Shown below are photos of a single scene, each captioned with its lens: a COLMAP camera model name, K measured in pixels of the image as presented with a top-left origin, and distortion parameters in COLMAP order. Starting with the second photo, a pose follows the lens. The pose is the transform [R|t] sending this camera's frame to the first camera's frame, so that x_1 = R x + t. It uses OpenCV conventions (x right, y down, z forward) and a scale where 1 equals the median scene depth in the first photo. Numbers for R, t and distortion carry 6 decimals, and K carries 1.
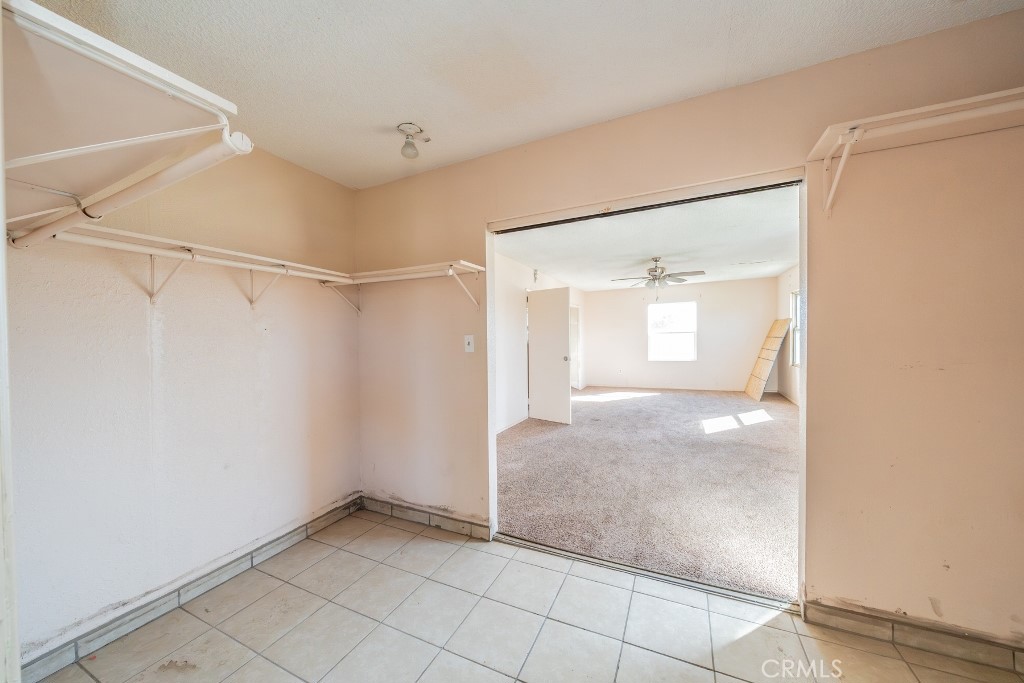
lens RADIAL K [[390.5, 0, 473.8], [0, 390.5, 330.9], [0, 0, 1]] dist [-0.000287, -0.000040]
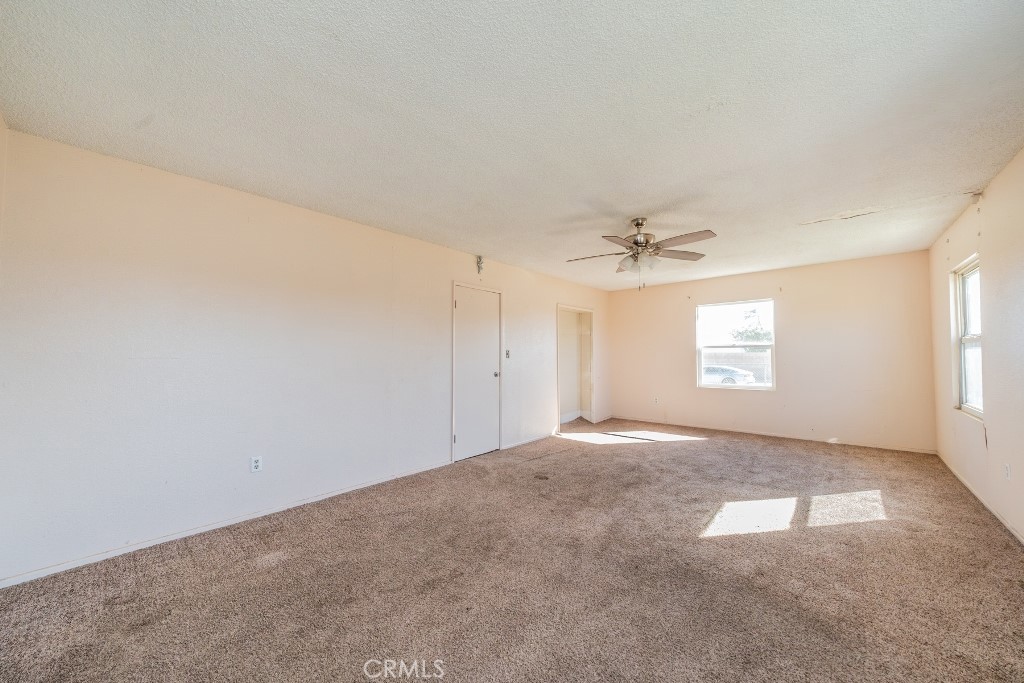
lens RADIAL K [[372.2, 0, 473.2], [0, 372.2, 335.1], [0, 0, 1]] dist [-0.013622, -0.000027]
pose [[0.950771, 0.000786, -0.309893, 0.403122], [-0.009845, 0.999569, -0.027670, 0.010448], [0.309738, 0.029359, 0.950369, 0.382394]]
